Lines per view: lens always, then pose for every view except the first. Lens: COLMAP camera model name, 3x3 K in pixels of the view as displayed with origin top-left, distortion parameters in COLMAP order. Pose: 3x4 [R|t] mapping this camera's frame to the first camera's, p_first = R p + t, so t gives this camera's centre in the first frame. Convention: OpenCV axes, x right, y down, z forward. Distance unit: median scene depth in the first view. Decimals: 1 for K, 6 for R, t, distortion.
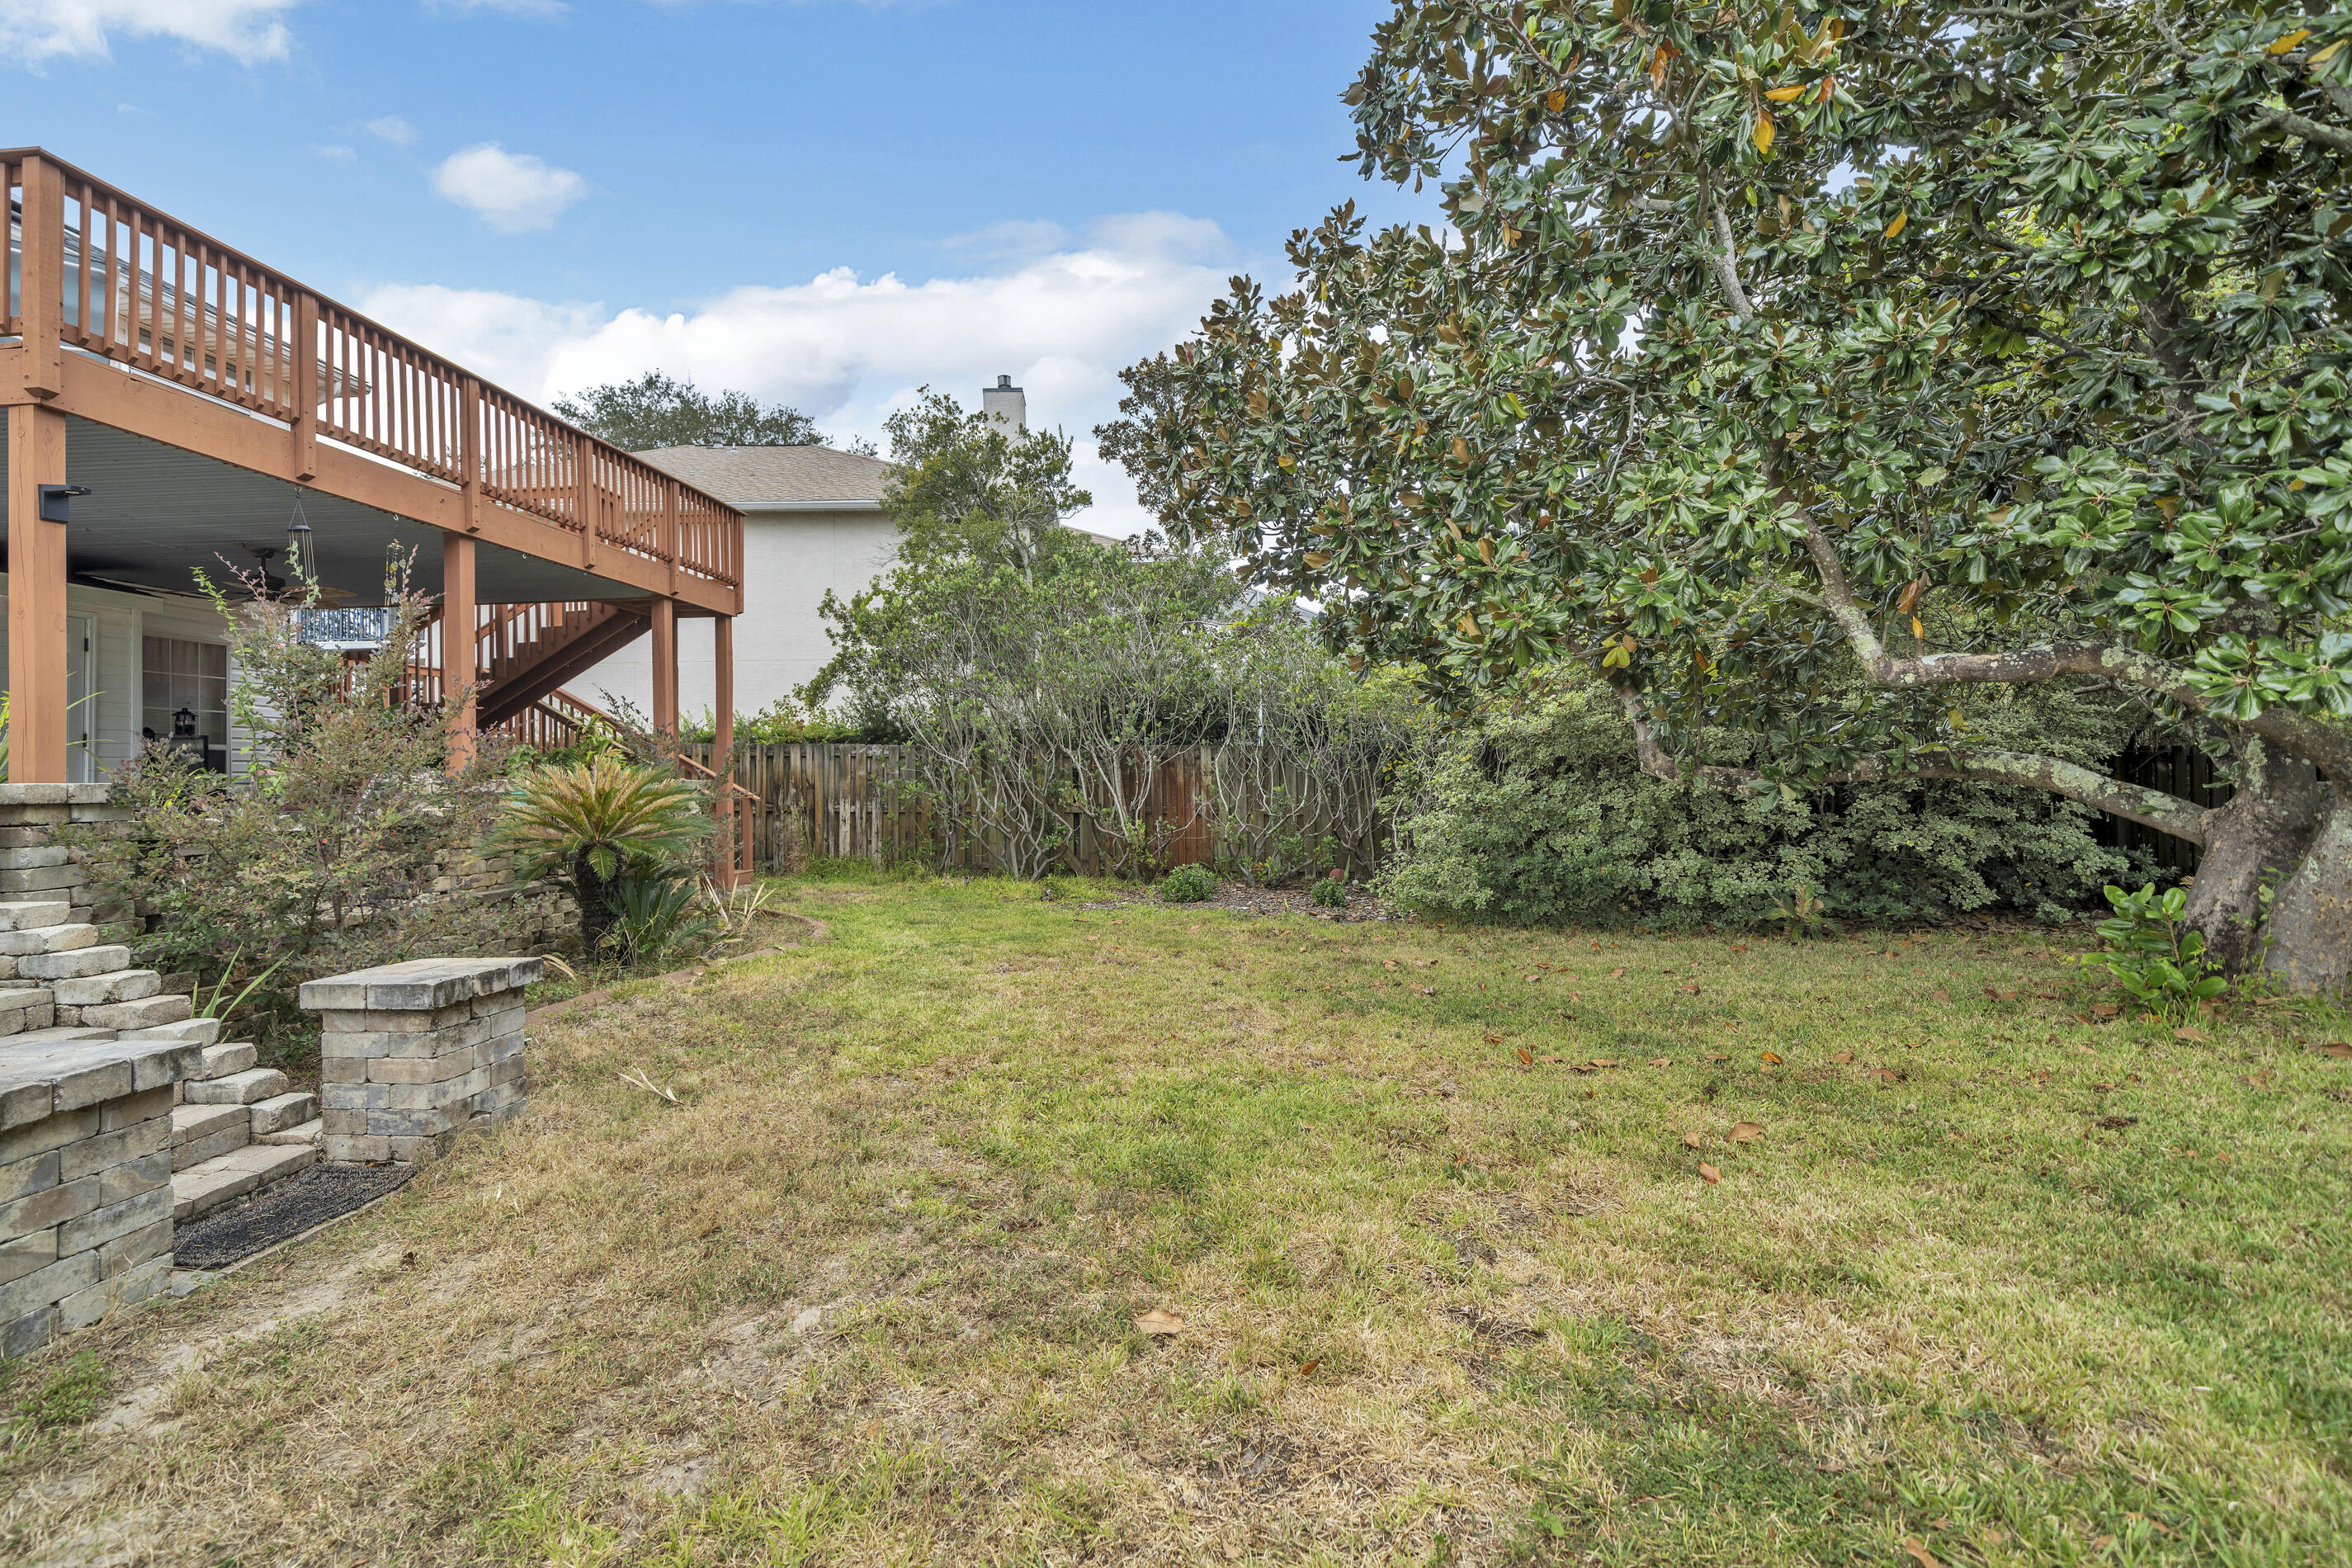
lens RADIAL K [[1023.4, 0, 1174.8], [0, 1023.4, 781.9], [0, 0, 1]] dist [0.000208, 0.000047]
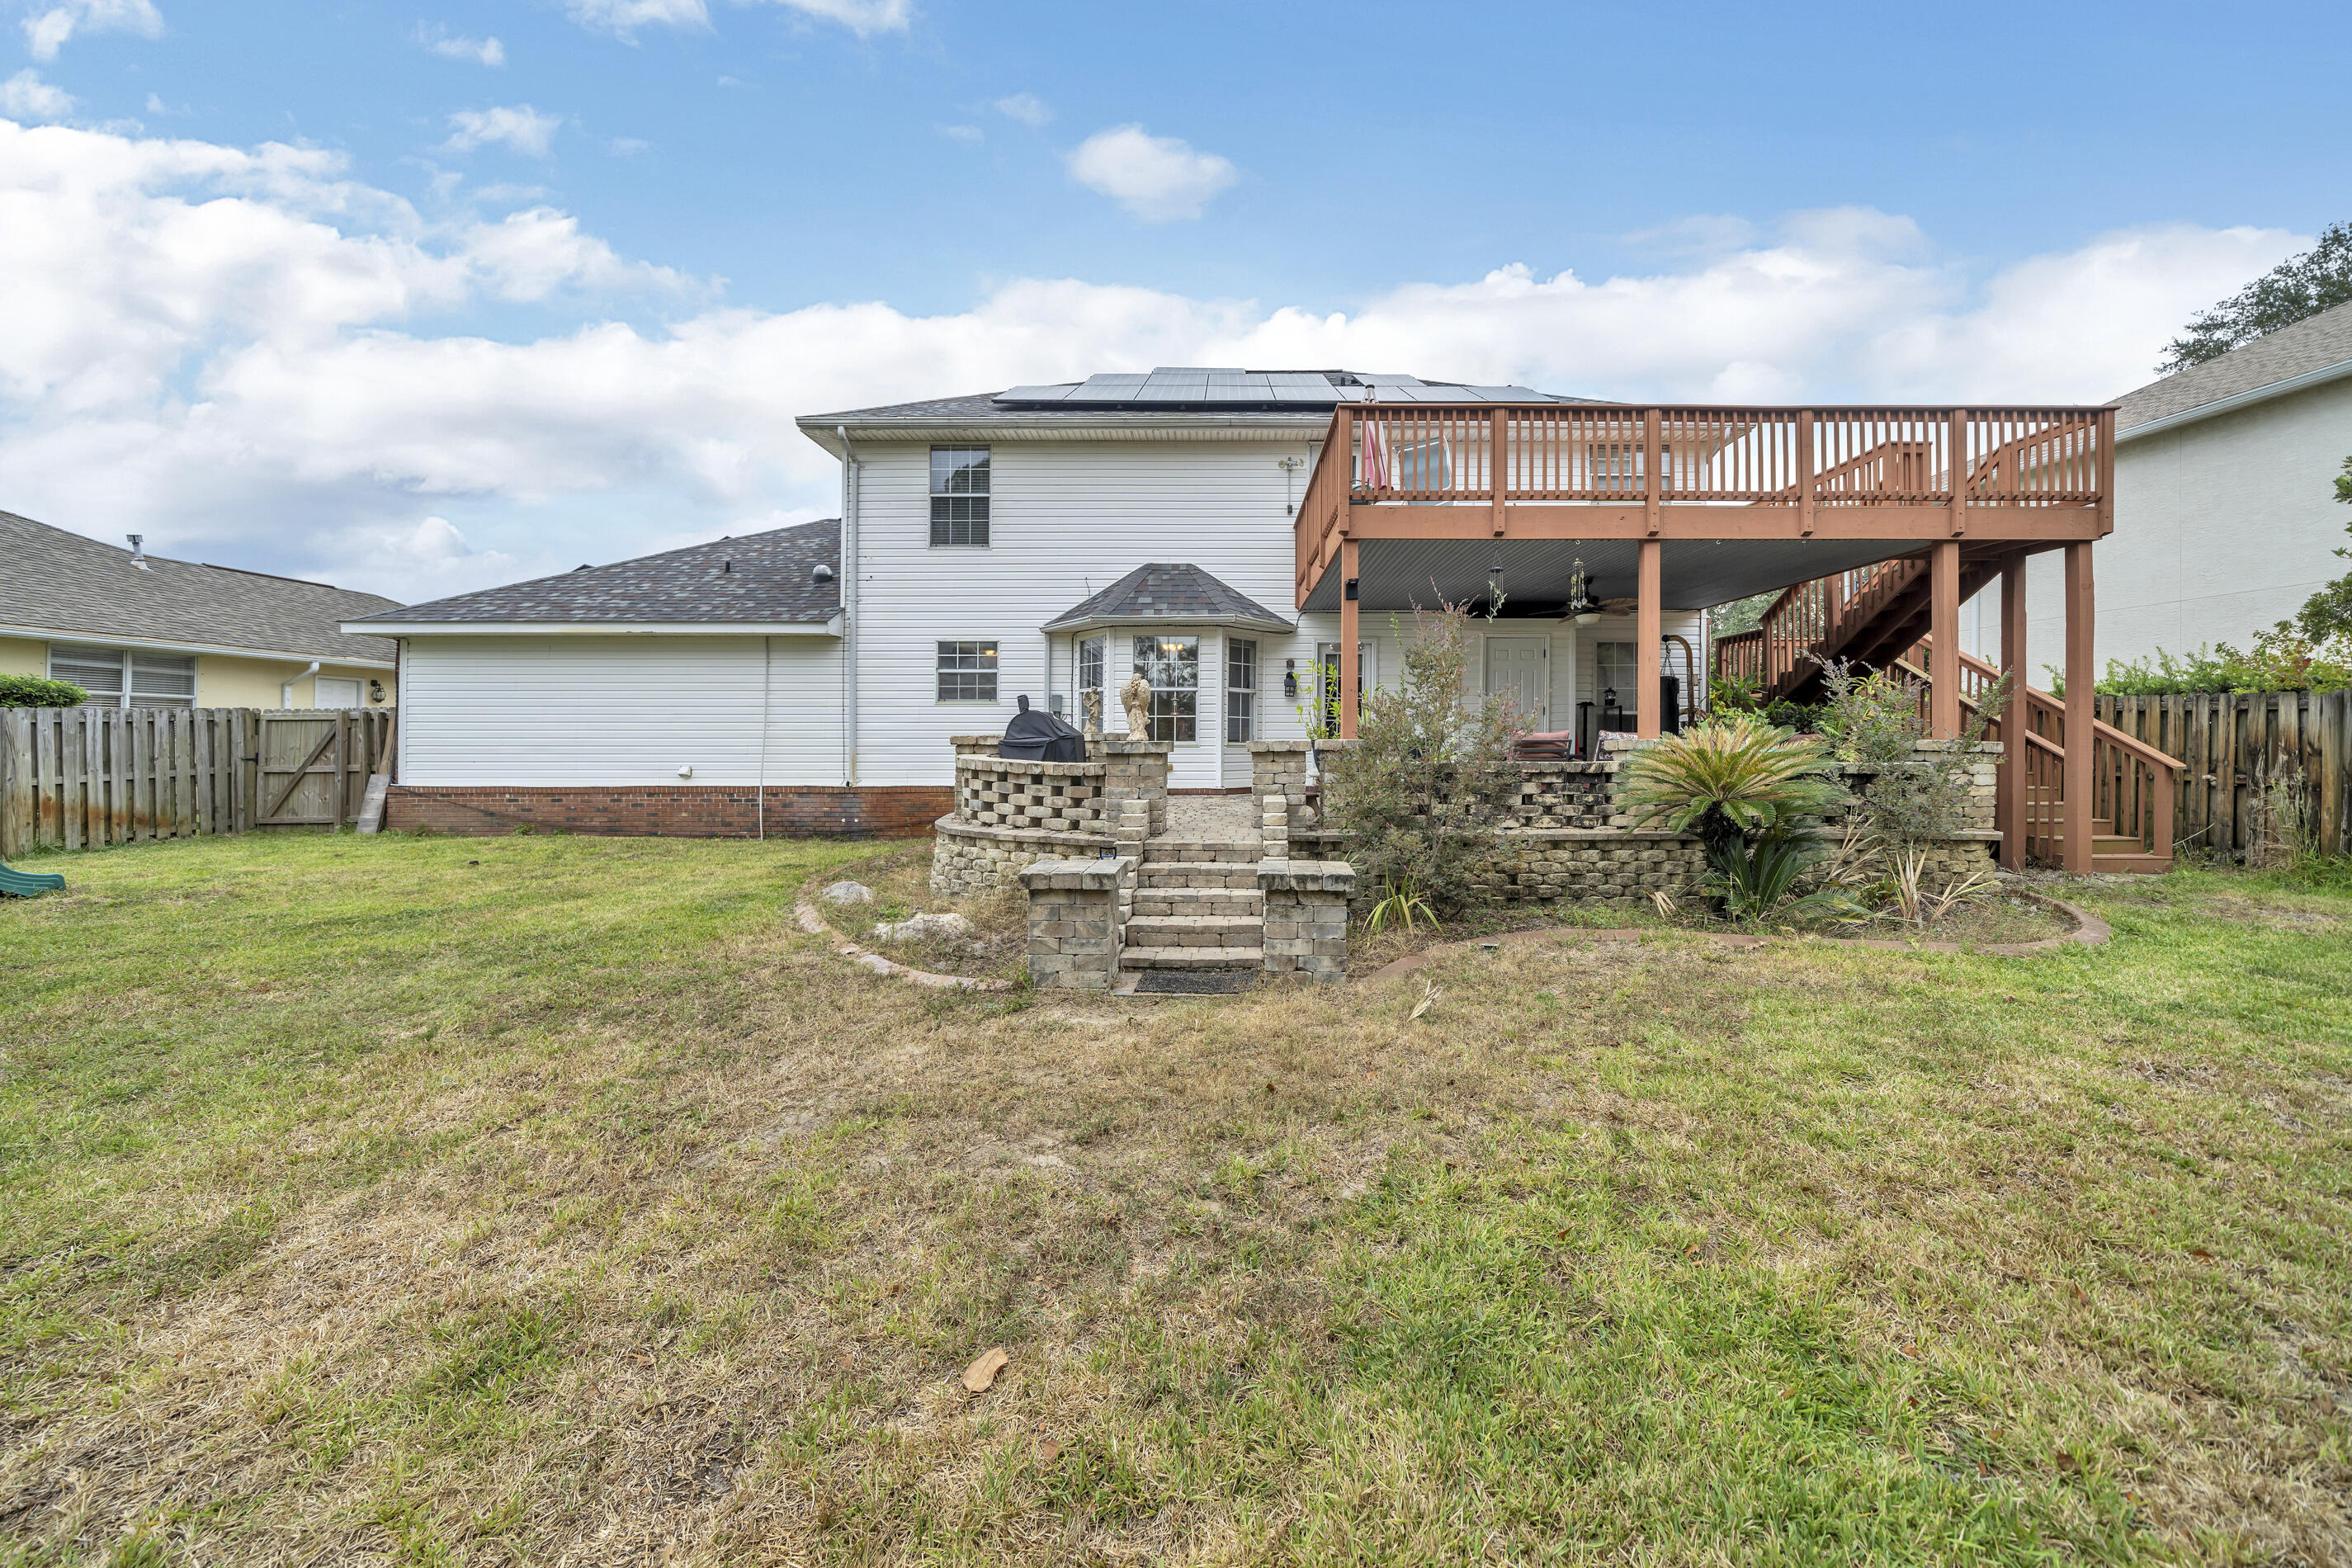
lens RADIAL K [[813.3, 0, 1200.1], [0, 813.3, 745.2], [0, 0, 1]] dist [-0.011334, -0.000061]
pose [[0.084365, 0.020619, -0.996222, 0.426788], [-0.007837, 0.999769, 0.020029, -0.019327], [0.996404, 0.006118, 0.084507, 0.691590]]
